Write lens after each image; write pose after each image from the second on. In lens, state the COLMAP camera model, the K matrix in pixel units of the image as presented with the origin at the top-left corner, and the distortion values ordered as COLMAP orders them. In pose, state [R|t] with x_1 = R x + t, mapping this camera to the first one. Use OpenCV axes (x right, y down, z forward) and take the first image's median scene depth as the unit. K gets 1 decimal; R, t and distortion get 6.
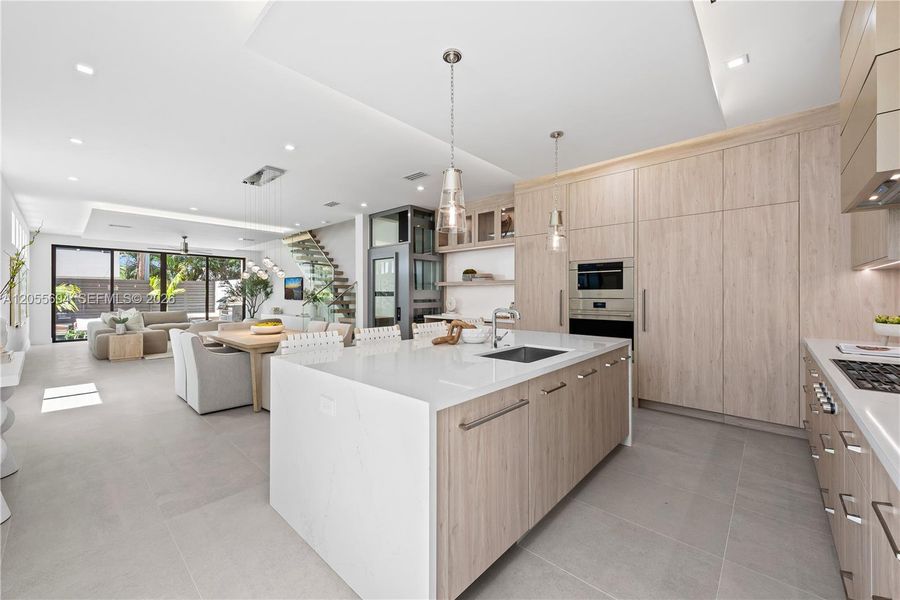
lens RADIAL K [[353.5, 0, 451.8], [0, 353.5, 295.1], [0, 0, 1]] dist [0.007000, -0.002466]
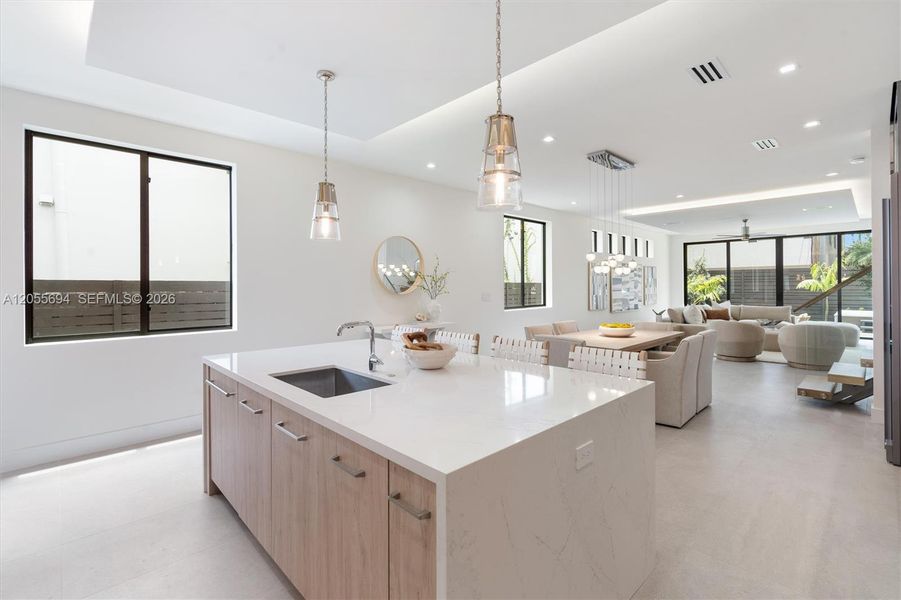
lens RADIAL K [[415.9, 0, 447.7], [0, 415.9, 285.0], [0, 0, 1]] dist [-0.010774, 0.002395]
pose [[-0.076521, 0.002804, -0.997064, 0.207187], [0.006548, 0.999976, 0.002309, -0.010138], [0.997046, -0.006352, -0.076538, 0.253550]]
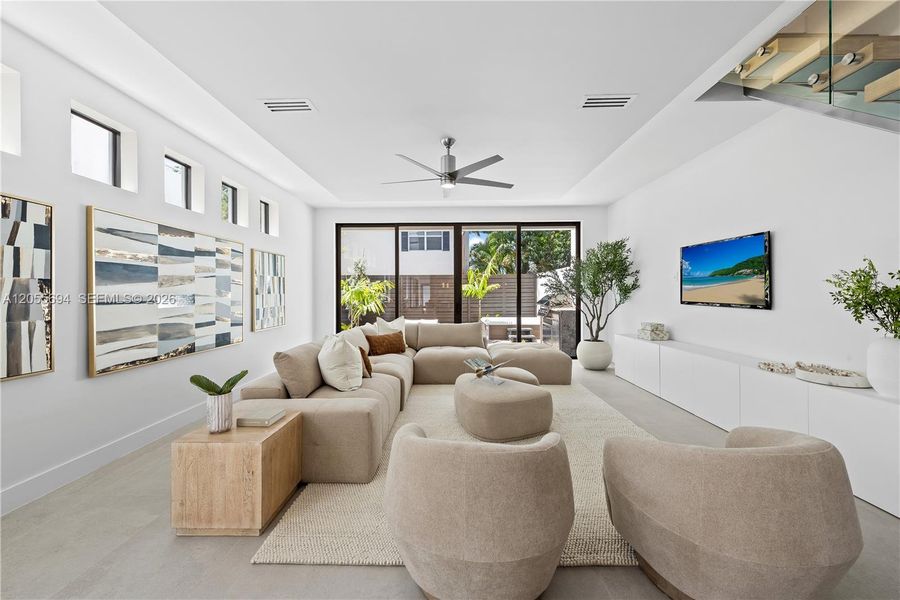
lens RADIAL K [[353.5, 0, 451.0], [0, 353.5, 295.2], [0, 0, 1]] dist [0.007000, -0.002466]
pose [[0.661327, 0.003277, -0.750091, -0.326806], [0.003308, 0.999968, 0.007285, -0.000745], [0.750091, -0.007300, 0.661295, 0.526014]]
